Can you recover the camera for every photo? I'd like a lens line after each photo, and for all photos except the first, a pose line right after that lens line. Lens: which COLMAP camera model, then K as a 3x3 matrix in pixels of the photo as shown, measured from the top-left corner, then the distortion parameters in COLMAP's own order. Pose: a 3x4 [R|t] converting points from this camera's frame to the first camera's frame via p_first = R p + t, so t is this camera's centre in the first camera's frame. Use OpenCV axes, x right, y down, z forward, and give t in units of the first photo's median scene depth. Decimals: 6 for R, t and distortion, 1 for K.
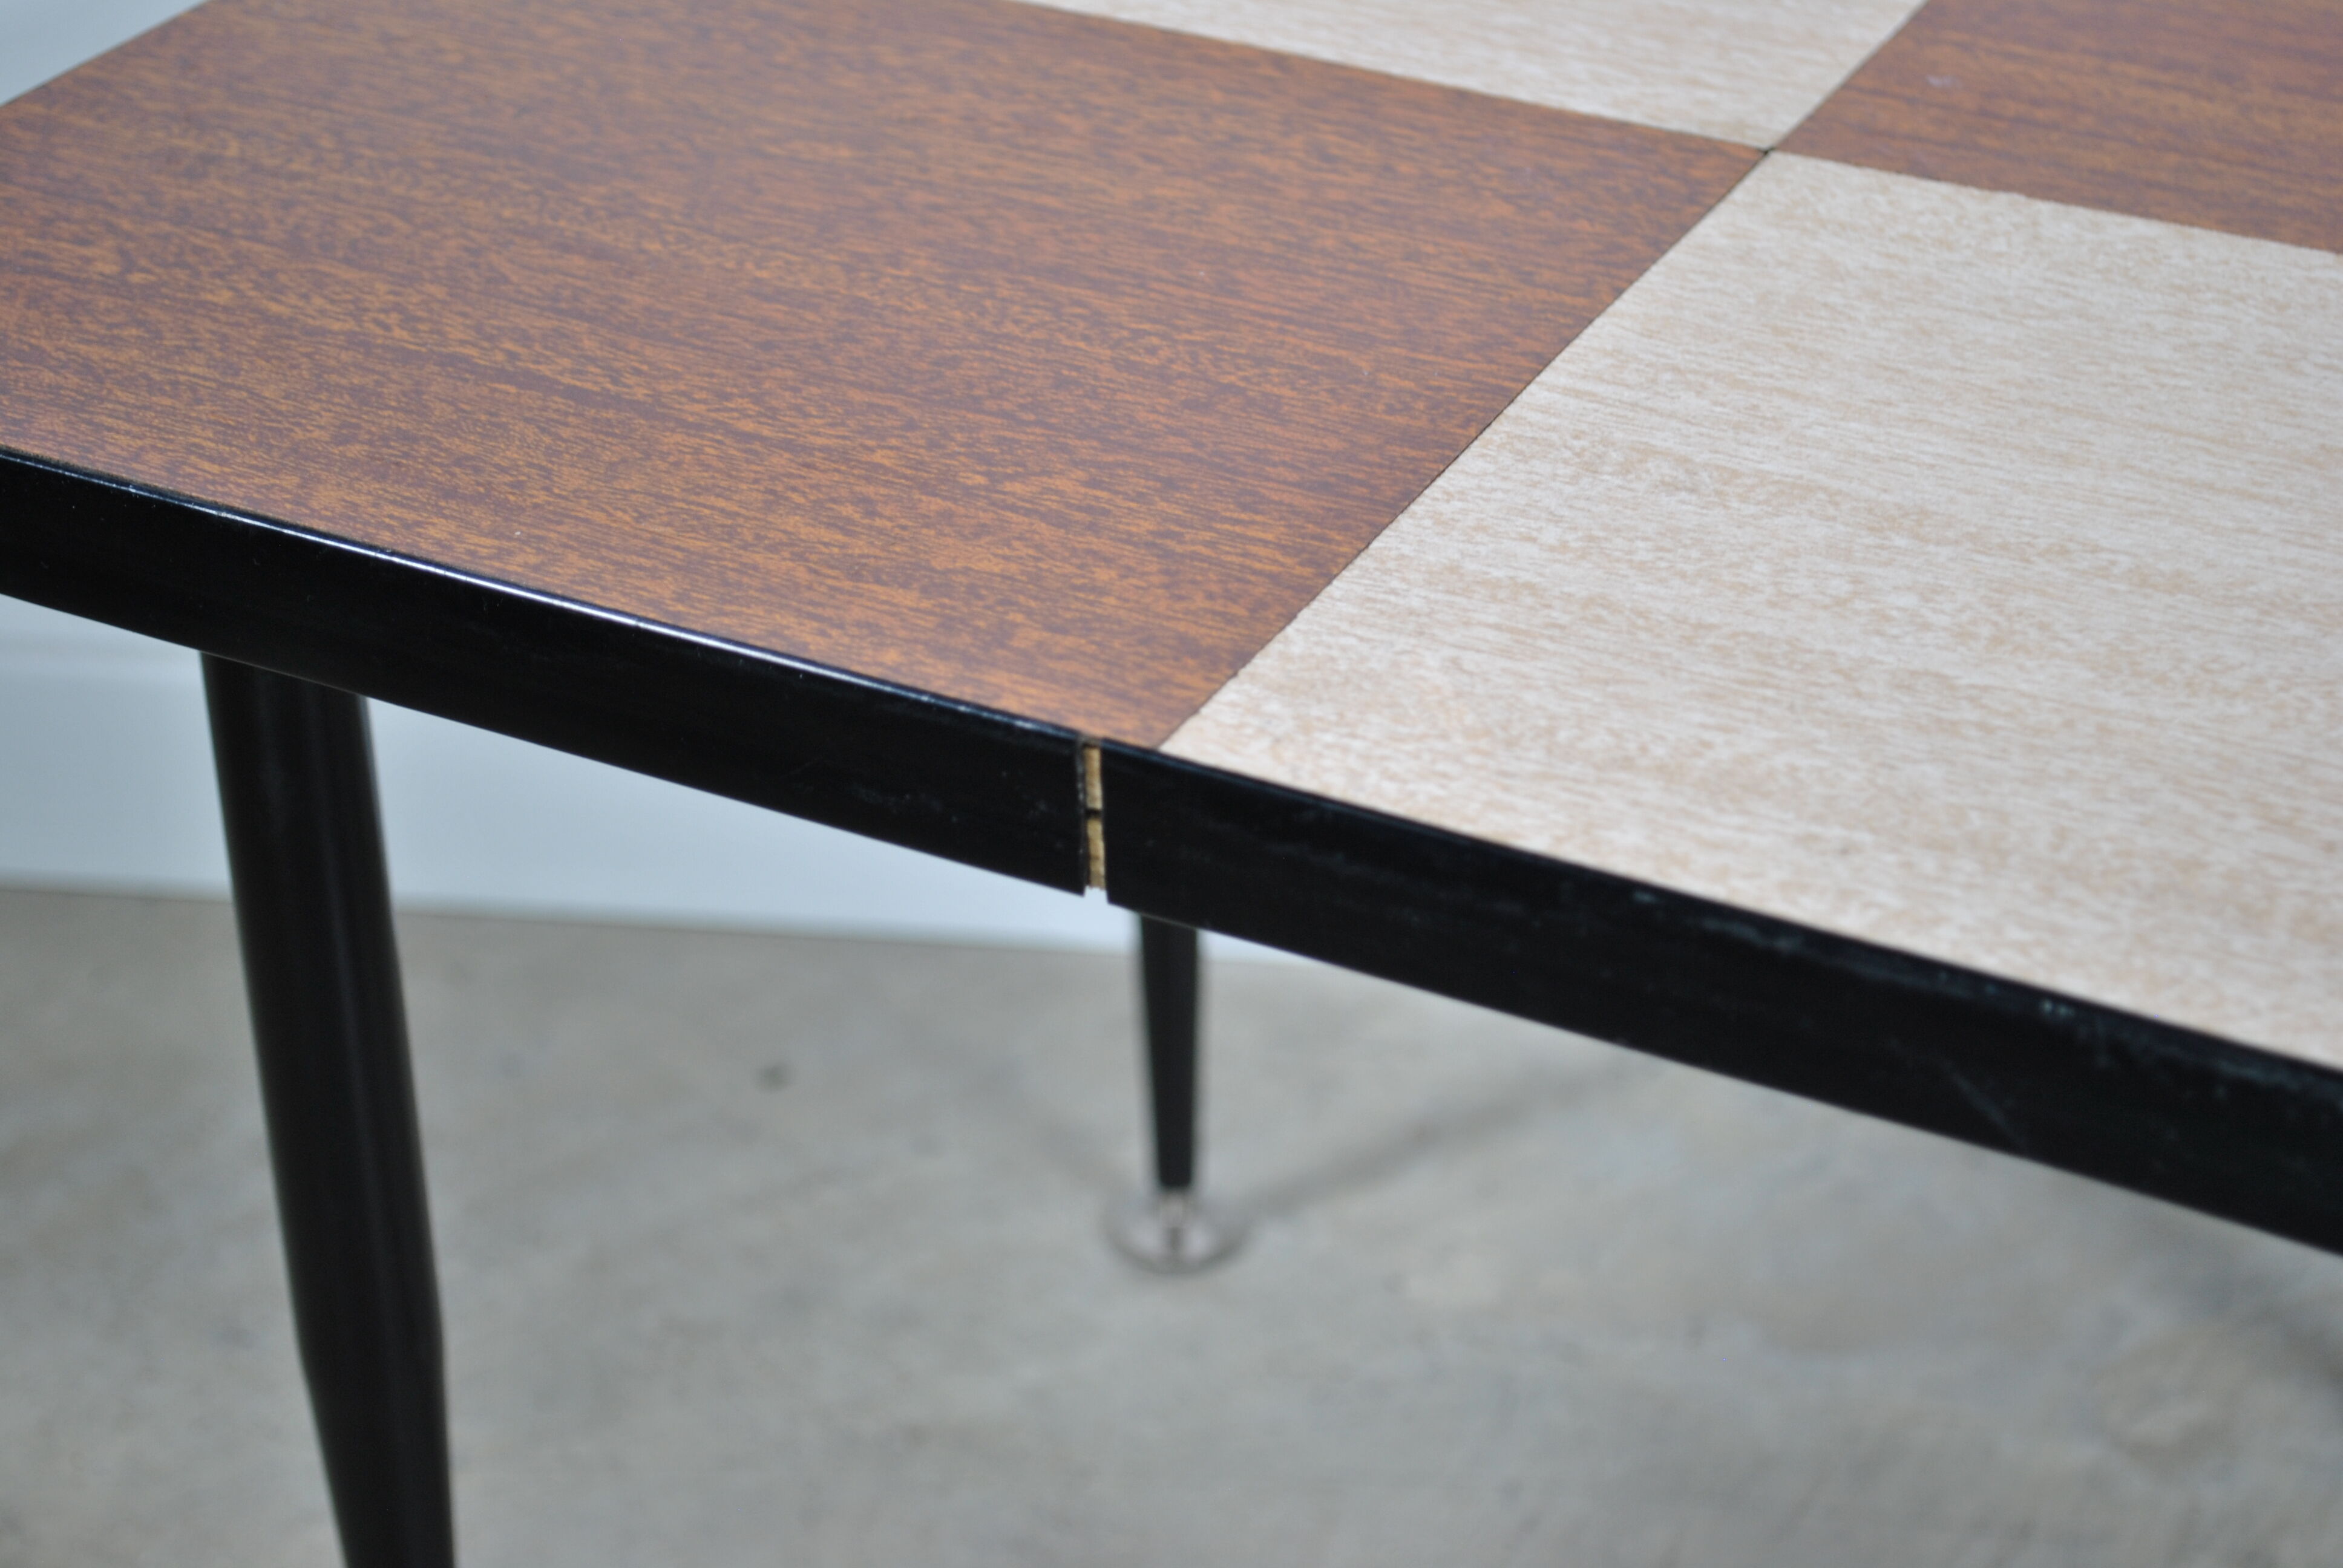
lens RADIAL K [[4531.7, 0, 1175.0], [0, 4531.7, 783.2], [0, 0, 1]] dist [0.030959, 0.000000]
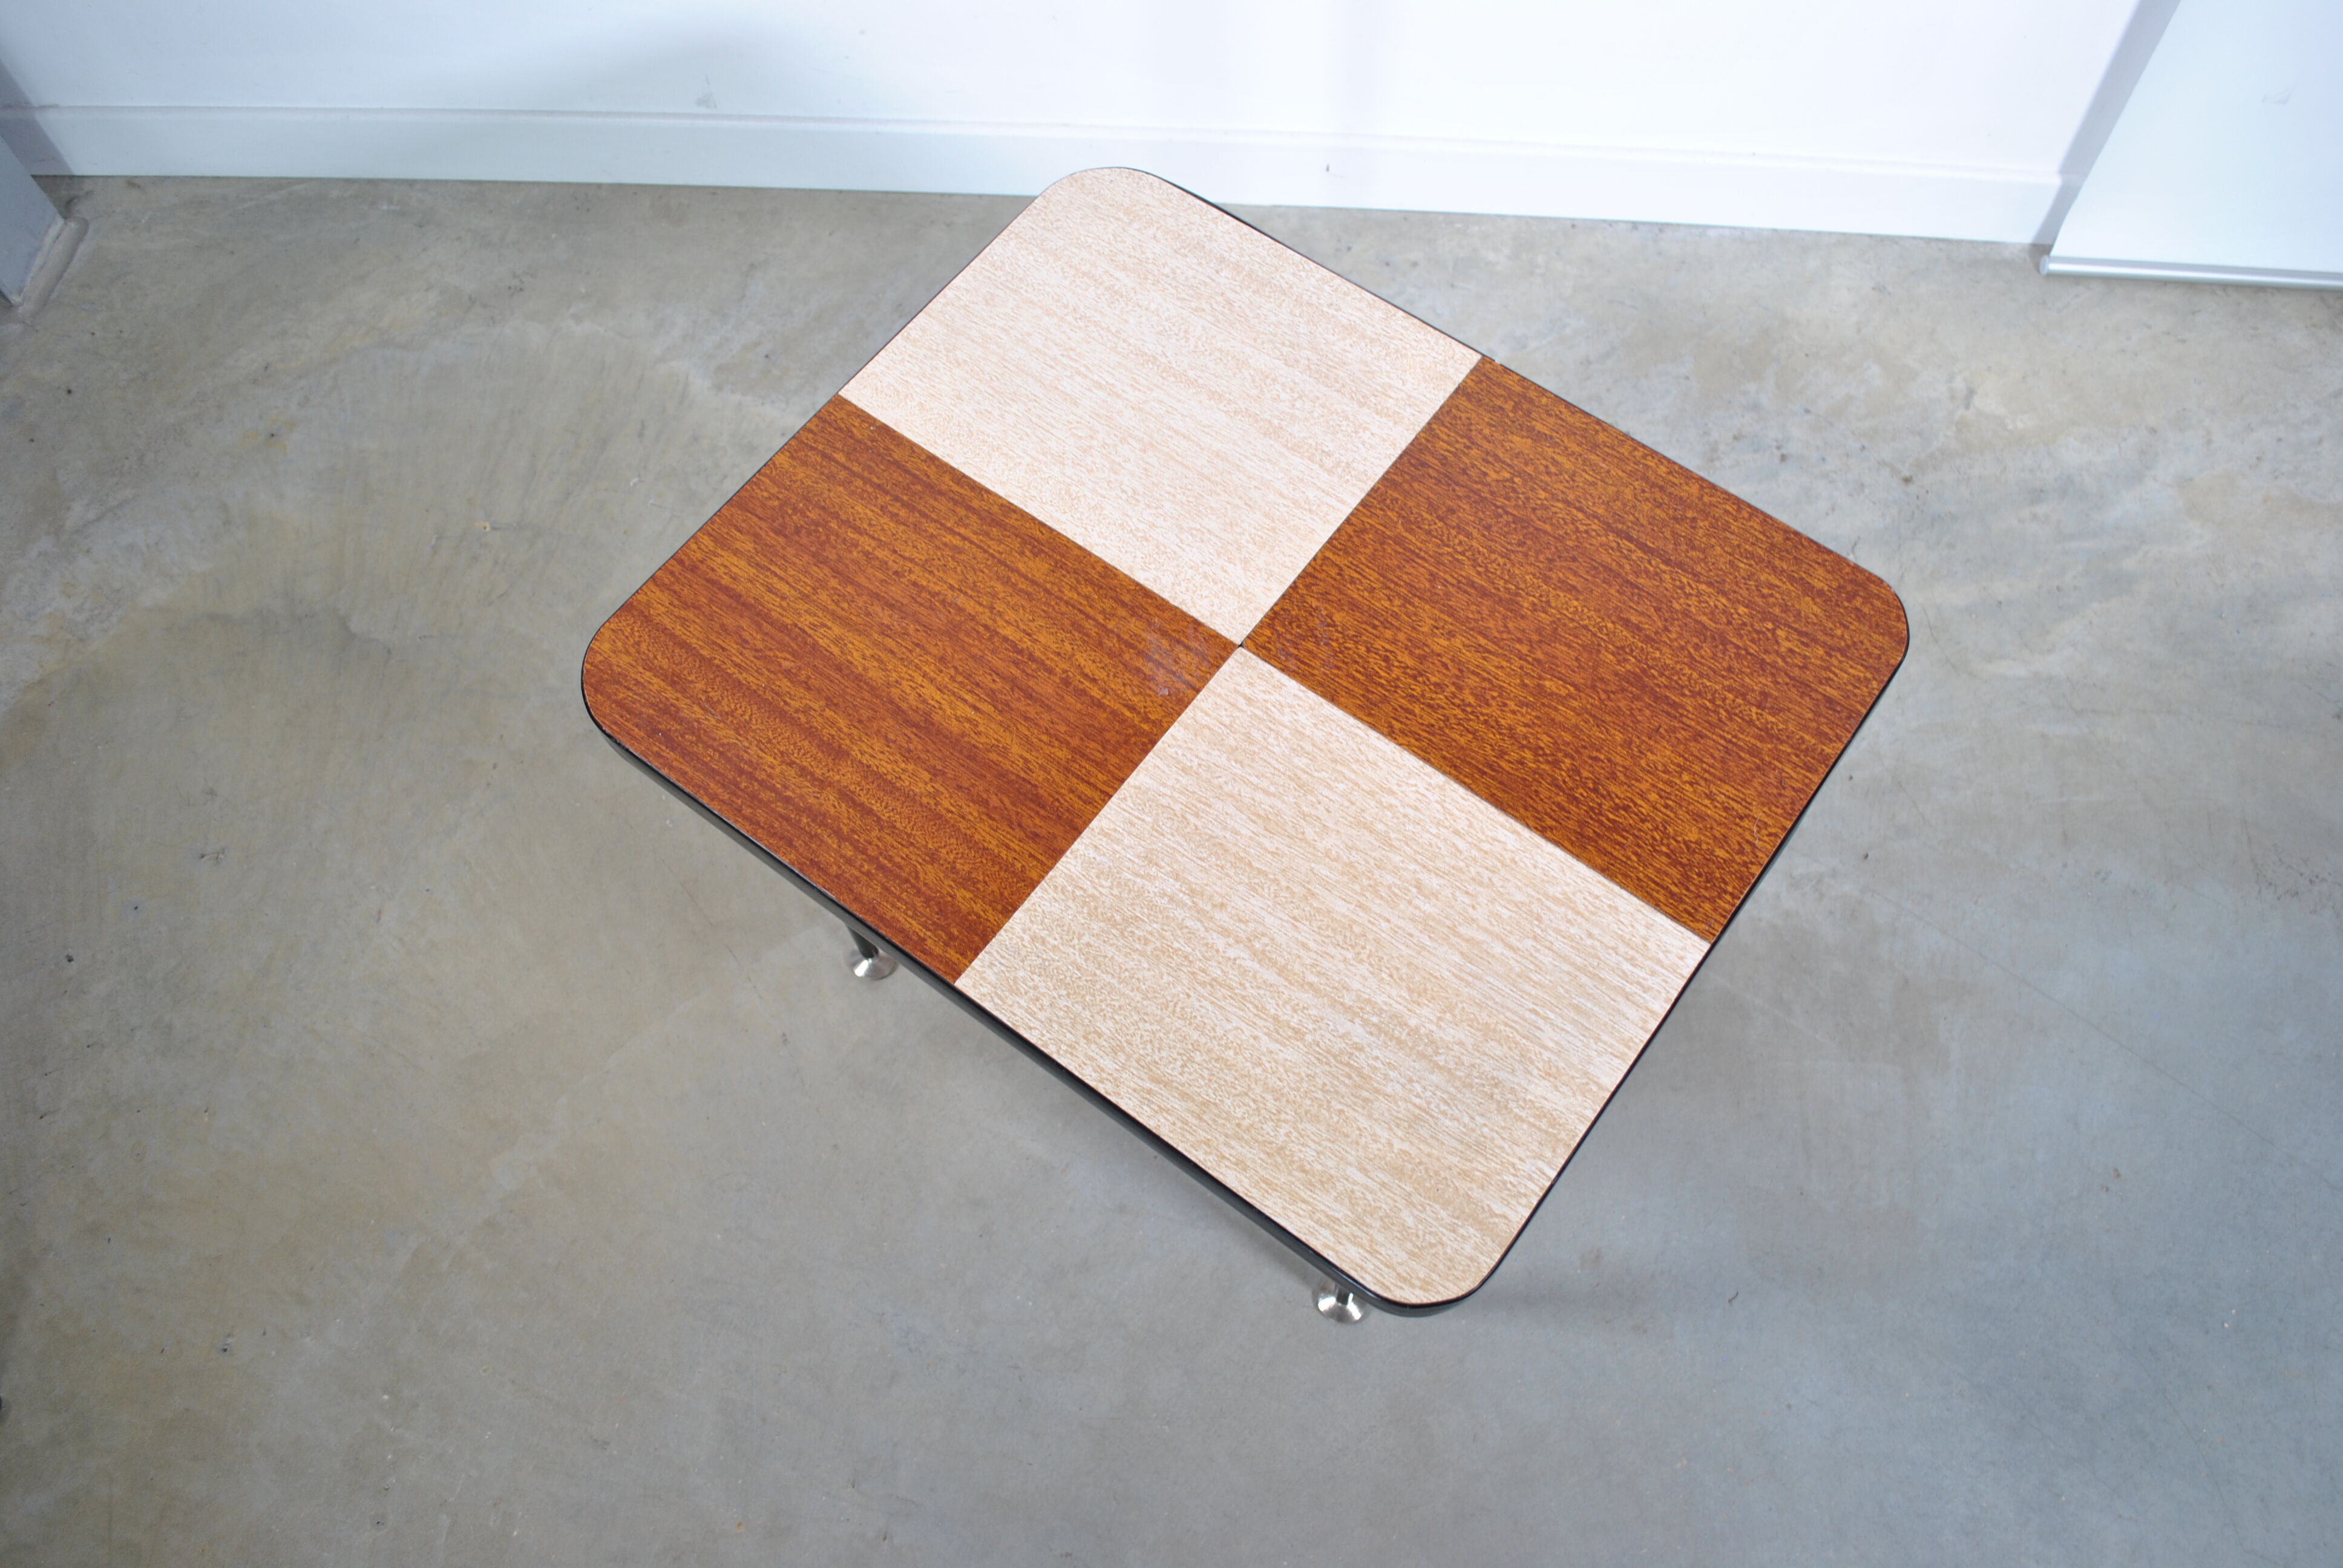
lens RADIAL K [[1980.5, 0, 1194.2], [0, 1980.5, 788.5], [0, 0, 1]] dist [-0.074615, 0.007873]
pose [[-0.985416, -0.136977, 0.100957, 0.016455], [0.111967, -0.075196, 0.990863, -1.567596], [-0.128133, 0.987716, 0.089436, 1.058013]]
